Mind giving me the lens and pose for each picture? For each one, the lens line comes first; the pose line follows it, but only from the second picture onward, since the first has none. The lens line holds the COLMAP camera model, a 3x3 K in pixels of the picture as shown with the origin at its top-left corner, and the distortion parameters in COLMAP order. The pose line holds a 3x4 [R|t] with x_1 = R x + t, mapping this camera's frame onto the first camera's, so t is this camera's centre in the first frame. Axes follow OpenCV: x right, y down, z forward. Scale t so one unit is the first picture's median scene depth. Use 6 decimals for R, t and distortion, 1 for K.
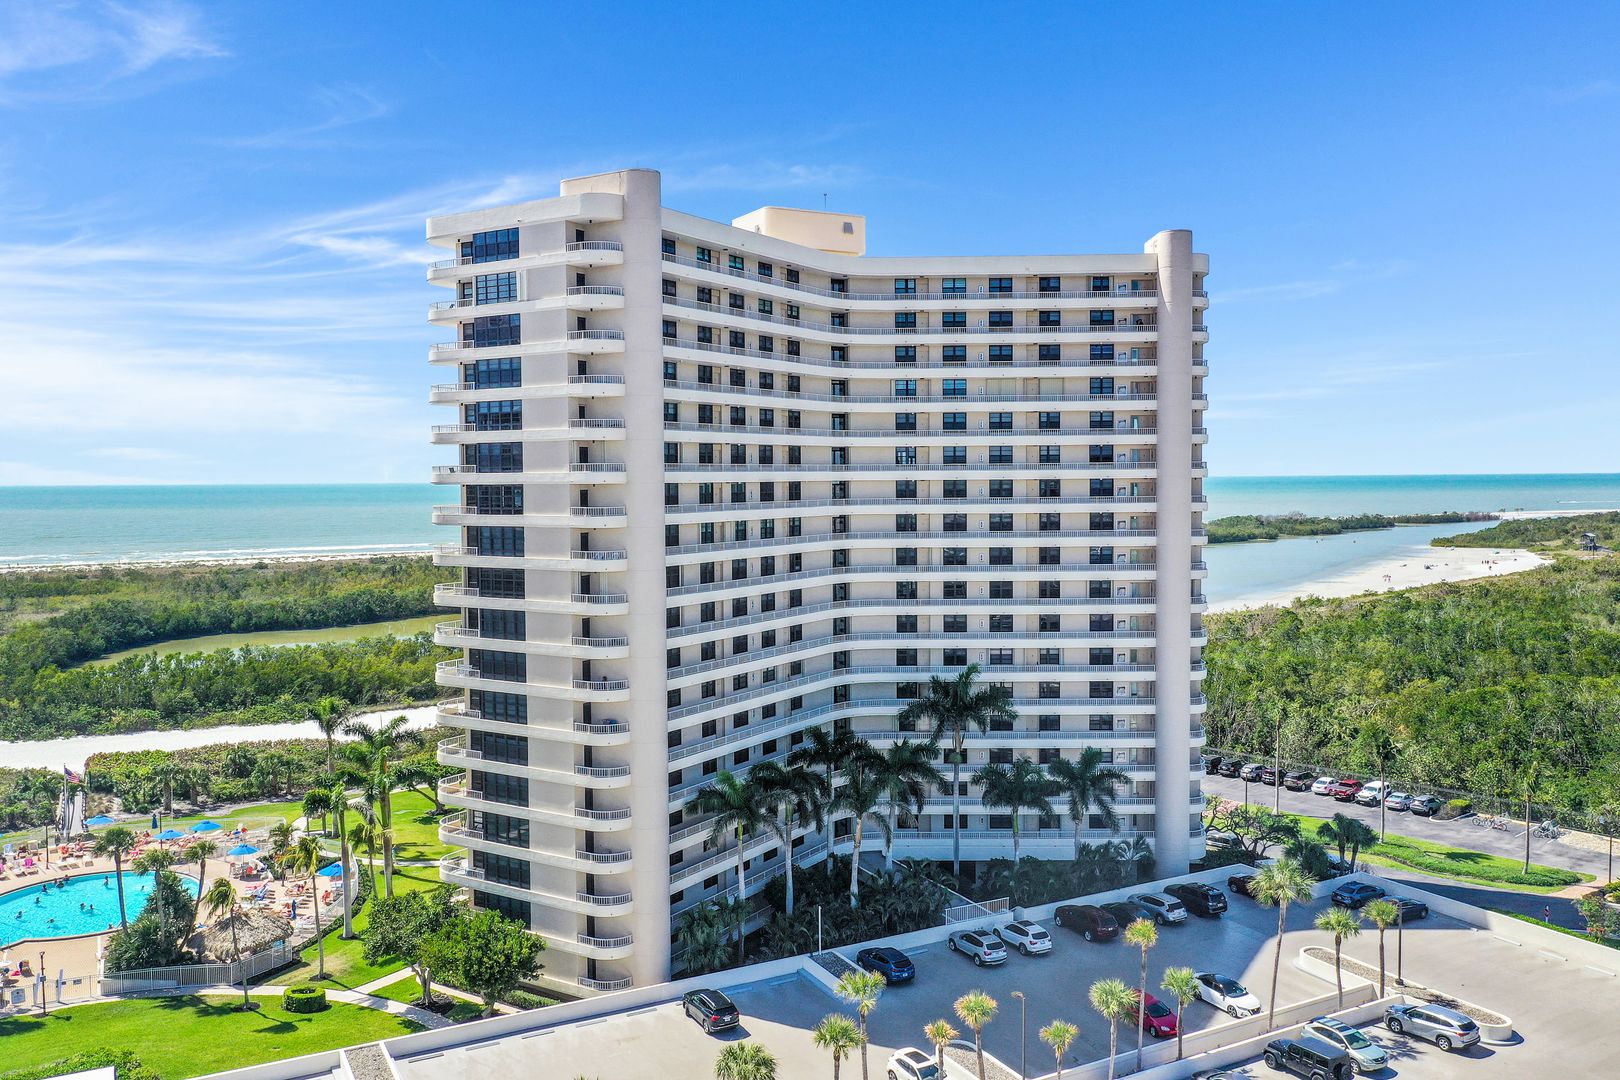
lens RADIAL K [[1297.5, 0, 804.6], [0, 1297.5, 538.7], [0, 0, 1]] dist [-0.038864, 0.032963]
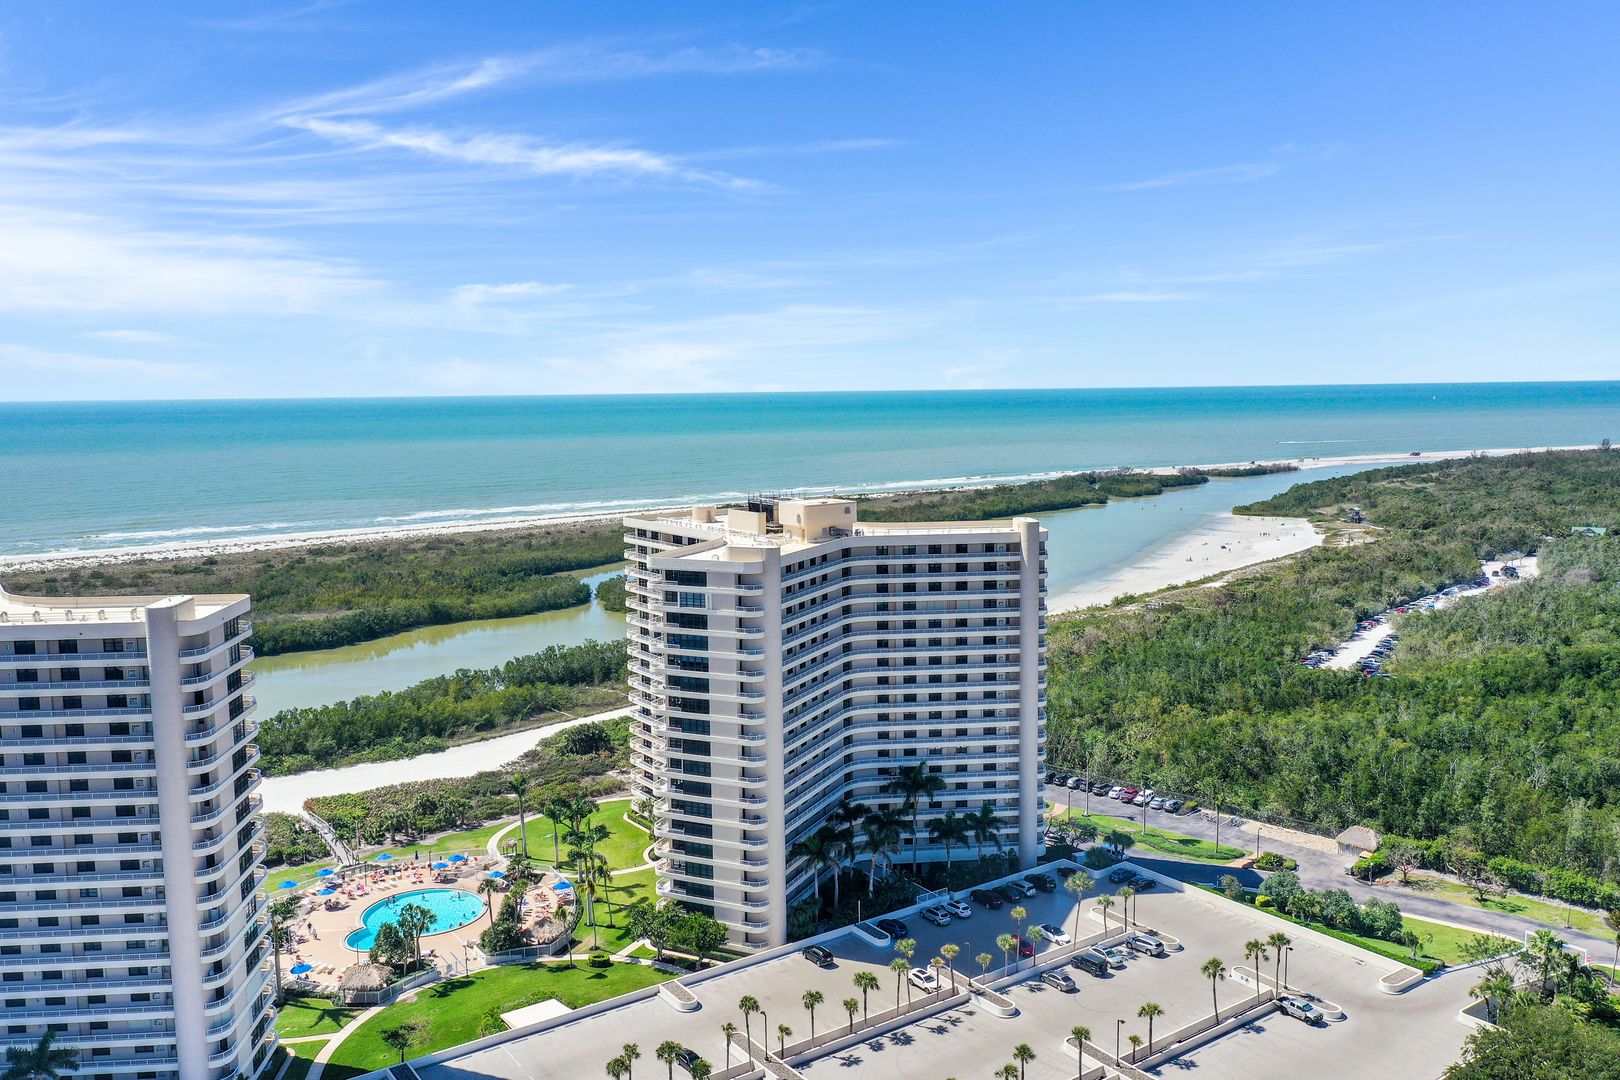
lens RADIAL K [[1297.5, 0, 804.6], [0, 1297.5, 538.7], [0, 0, 1]] dist [-0.038864, 0.032963]
pose [[0.993017, -0.019877, 0.116286, -0.240245], [0.012282, 0.997766, 0.065671, -0.334644], [-0.117331, -0.063784, 0.991042, -0.772873]]
